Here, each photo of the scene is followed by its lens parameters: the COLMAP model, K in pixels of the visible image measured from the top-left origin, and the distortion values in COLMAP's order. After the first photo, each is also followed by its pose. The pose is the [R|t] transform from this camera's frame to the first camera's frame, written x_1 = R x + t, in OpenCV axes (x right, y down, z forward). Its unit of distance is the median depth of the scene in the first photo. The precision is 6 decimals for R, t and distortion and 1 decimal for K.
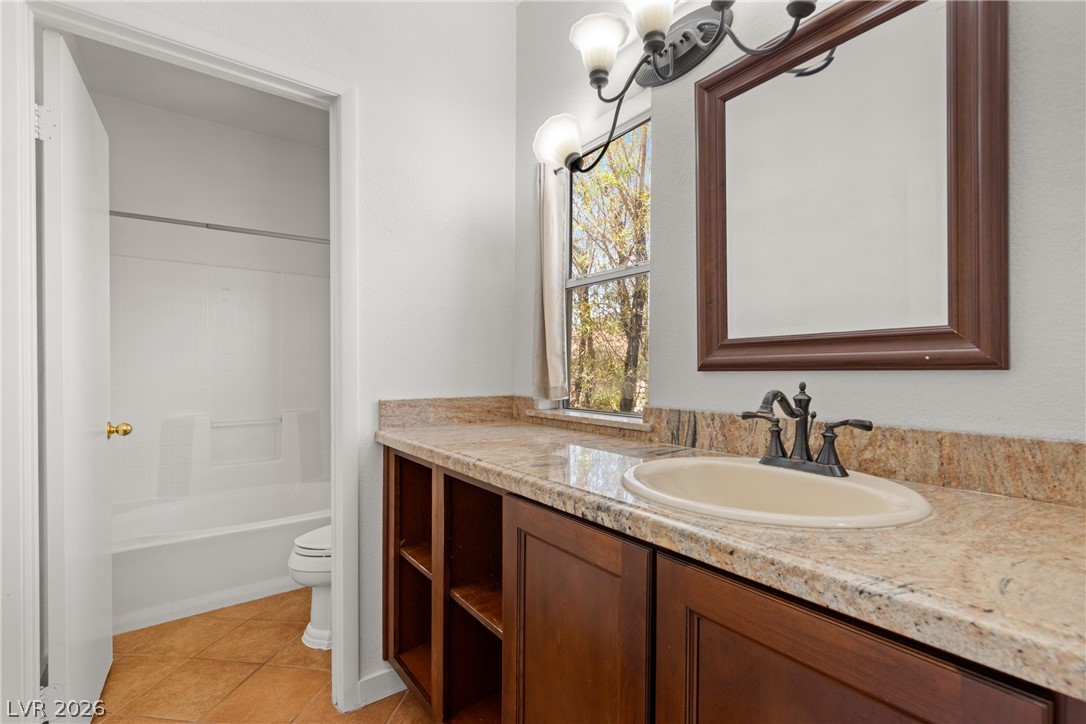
lens RADIAL K [[489.0, 0, 546.6], [0, 489.0, 372.3], [0, 0, 1]] dist [-0.012629, -0.000265]
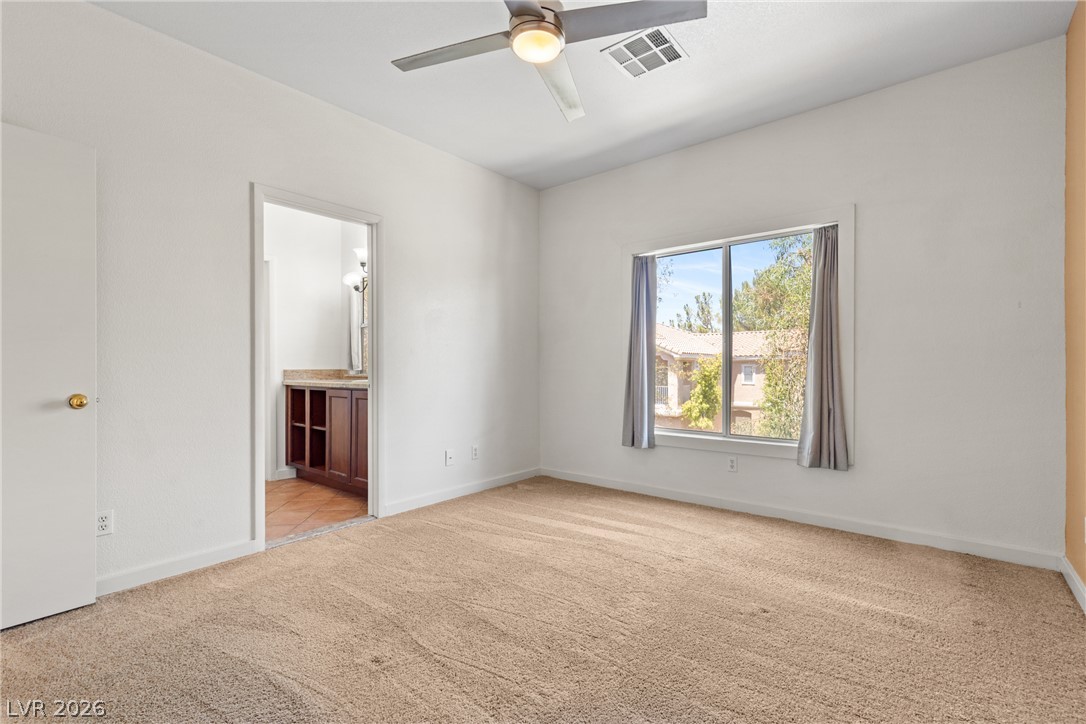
lens RADIAL K [[489.0, 0, 546.6], [0, 489.0, 372.3], [0, 0, 1]] dist [-0.012629, -0.000265]
pose [[0.972250, -0.001485, 0.233939, 0.445733], [0.000829, 0.999995, 0.002906, 0.067498], [-0.233942, -0.002631, 0.972247, -1.991796]]
